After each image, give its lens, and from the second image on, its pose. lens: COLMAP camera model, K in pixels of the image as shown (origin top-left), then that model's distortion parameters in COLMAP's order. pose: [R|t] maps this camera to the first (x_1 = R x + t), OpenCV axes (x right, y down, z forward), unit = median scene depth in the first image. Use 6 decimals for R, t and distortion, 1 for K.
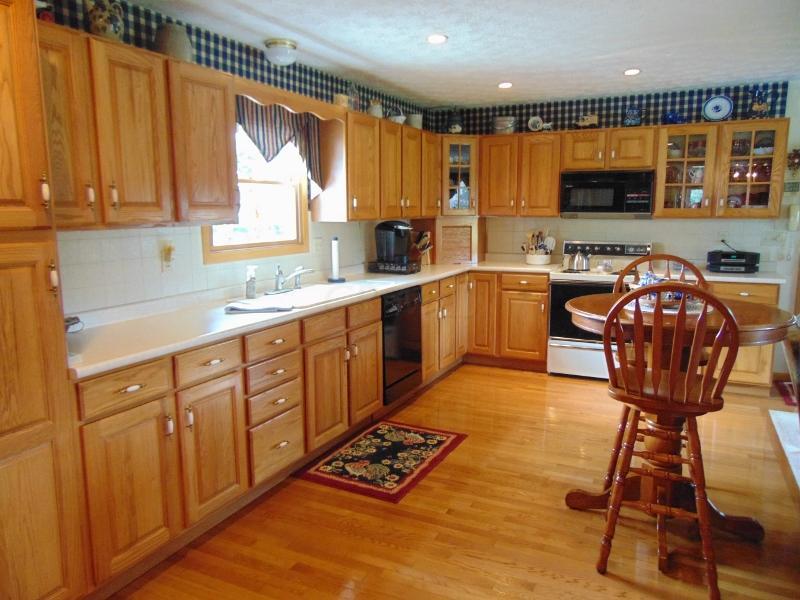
lens RADIAL K [[599.4, 0, 398.5], [0, 599.4, 293.4], [0, 0, 1]] dist [-0.022033, 0.052945]
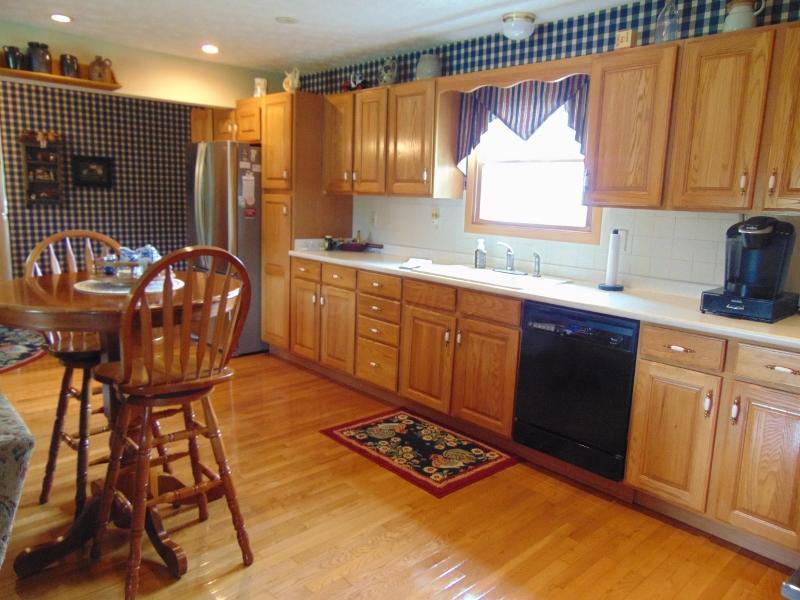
lens RADIAL K [[599.4, 0, 399.4], [0, 599.4, 305.0], [0, 0, 1]] dist [-0.022033, 0.052945]
pose [[-0.353058, 0.175739, -0.918948, 0.849842], [-0.161317, 0.956056, 0.244814, -0.178074], [0.921589, 0.234676, -0.309194, 1.249270]]
